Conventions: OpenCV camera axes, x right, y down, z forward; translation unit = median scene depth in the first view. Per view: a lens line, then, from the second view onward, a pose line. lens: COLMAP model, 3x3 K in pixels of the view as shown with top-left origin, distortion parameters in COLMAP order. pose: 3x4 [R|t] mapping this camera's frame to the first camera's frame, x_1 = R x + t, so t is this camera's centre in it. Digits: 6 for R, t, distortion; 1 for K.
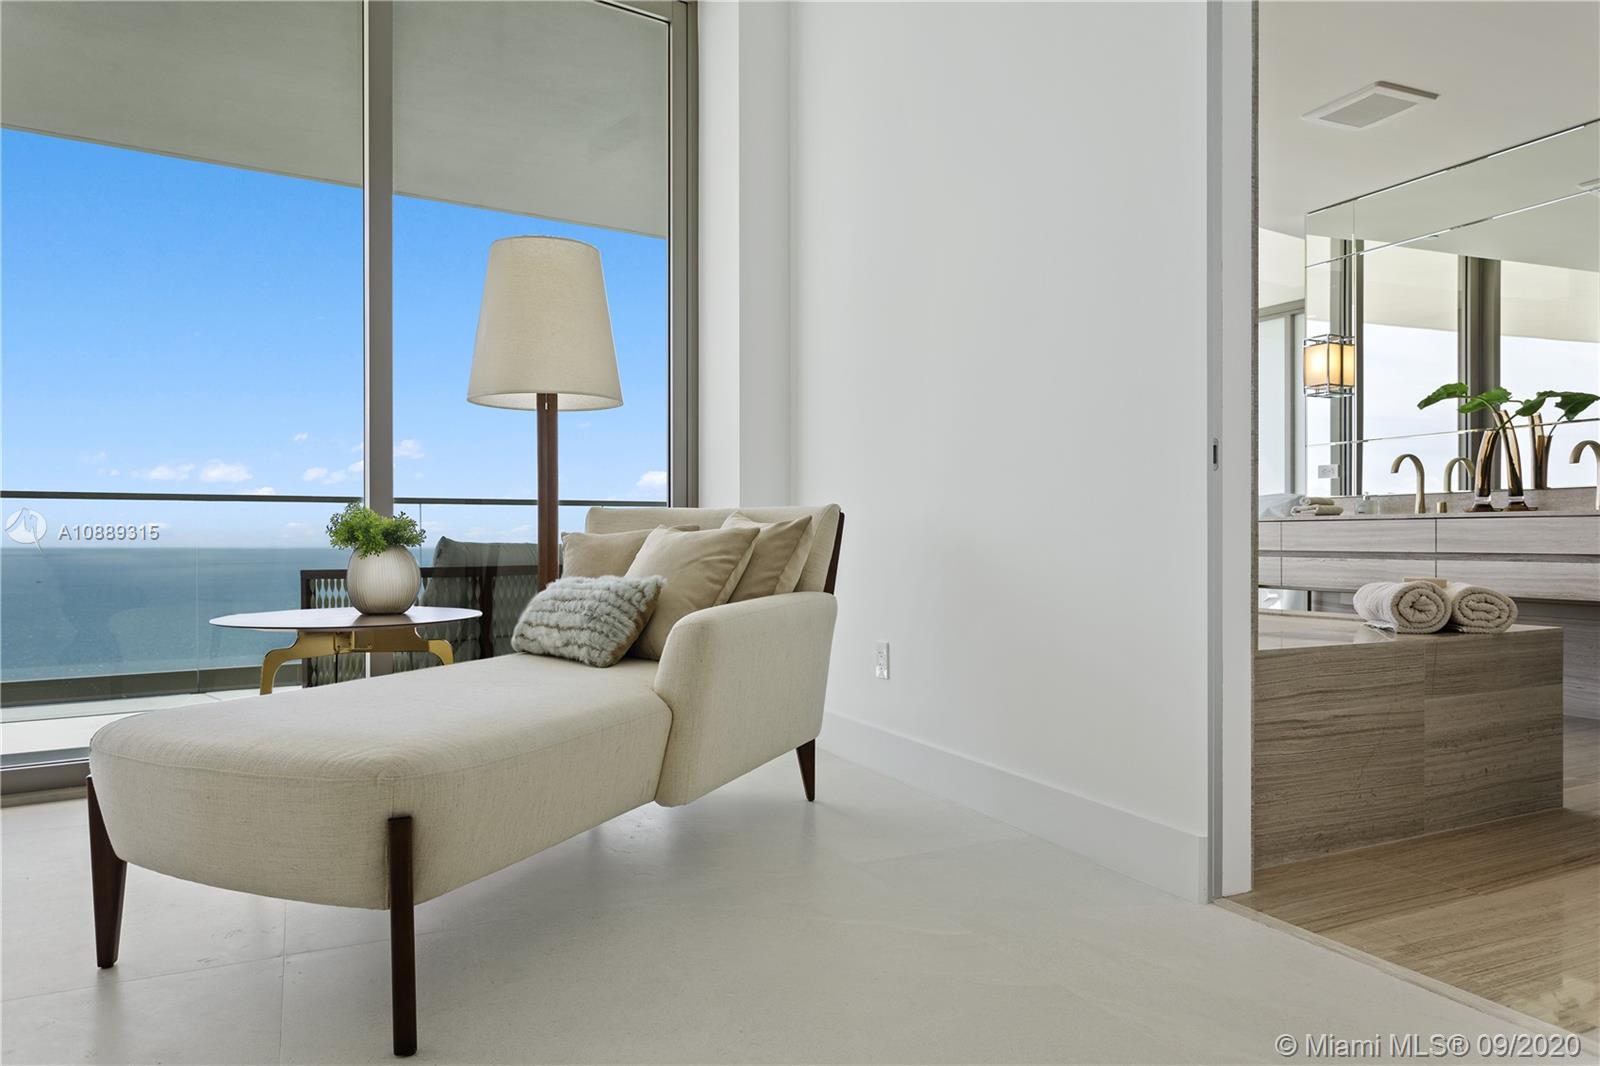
lens RADIAL K [[1082.0, 0, 787.8], [0, 1082.0, 536.1], [0, 0, 1]] dist [0.026175, -0.000982]
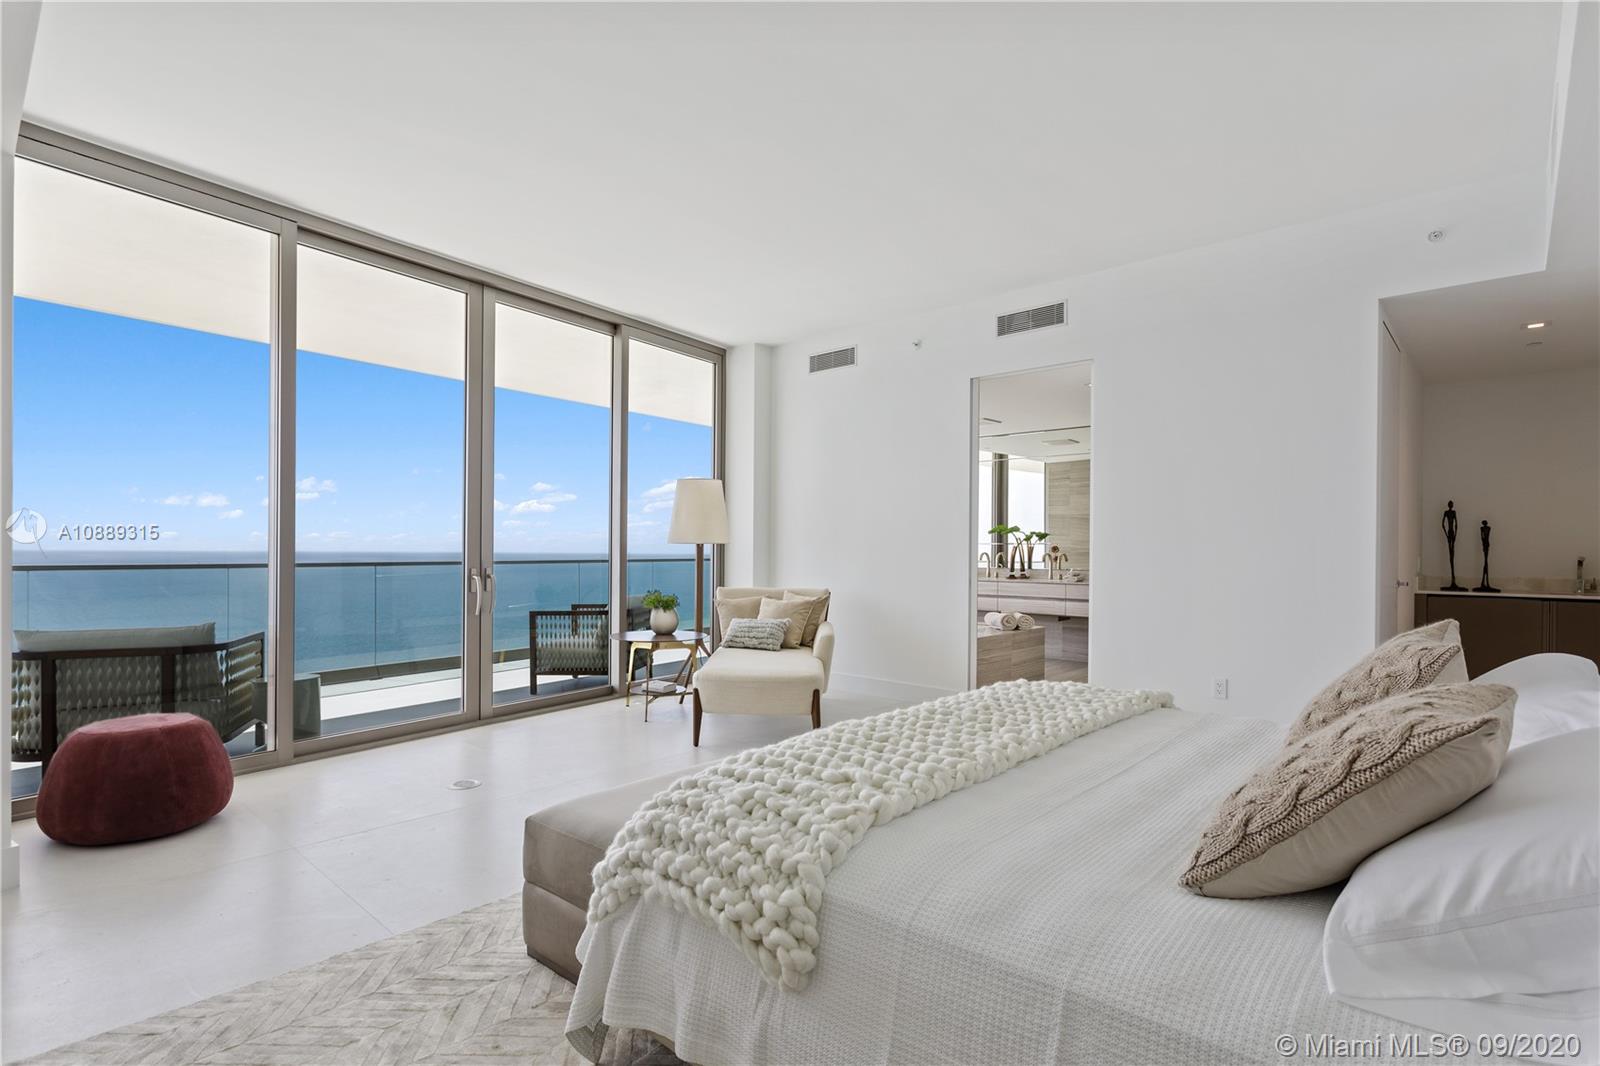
lens RADIAL K [[845.5, 0, 800.1], [0, 845.5, 545.1], [0, 0, 1]] dist [0.038475, 0.001795]
pose [[0.931929, 0.007459, 0.362565, -0.521214], [-0.005146, 0.999960, -0.007344, -0.081262], [-0.362605, 0.004978, 0.931930, -0.634788]]
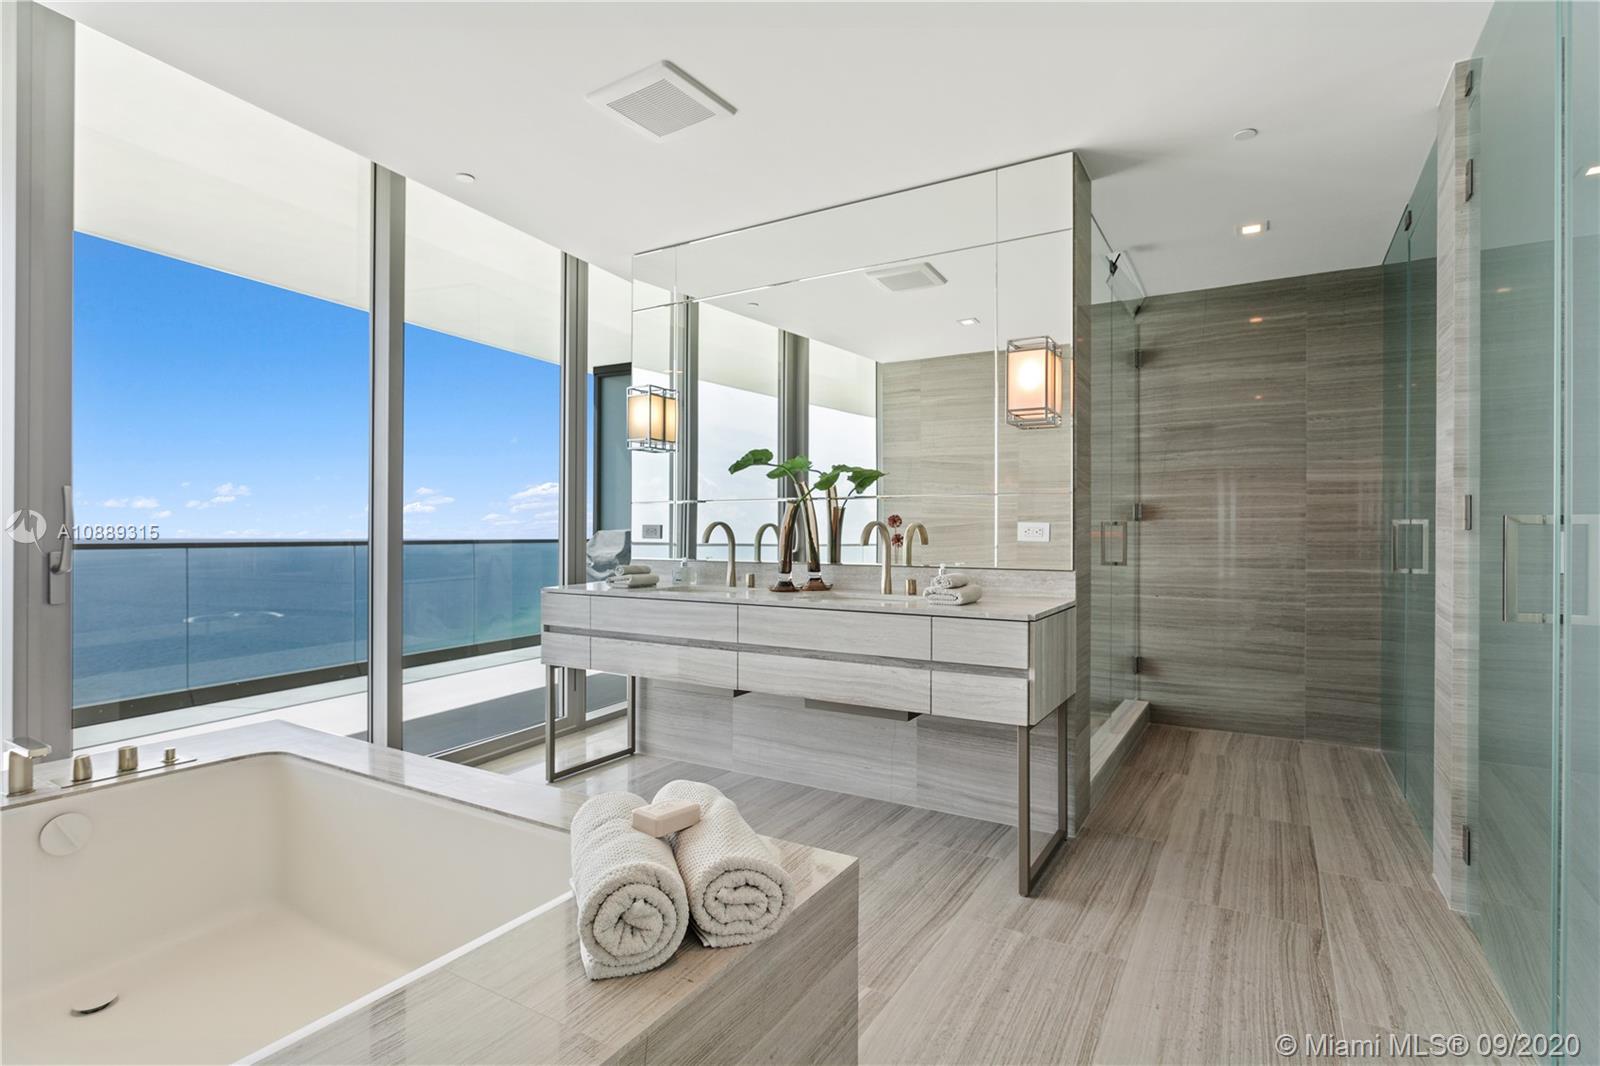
lens RADIAL K [[845.5, 0, 793.2], [0, 845.5, 531.5], [0, 0, 1]] dist [0.038475, 0.001795]
pose [[0.852793, 0.007654, 0.522193, 0.266092], [-0.005261, 0.999968, -0.006066, -0.067741], [-0.522222, 0.002426, 0.852806, 0.383299]]
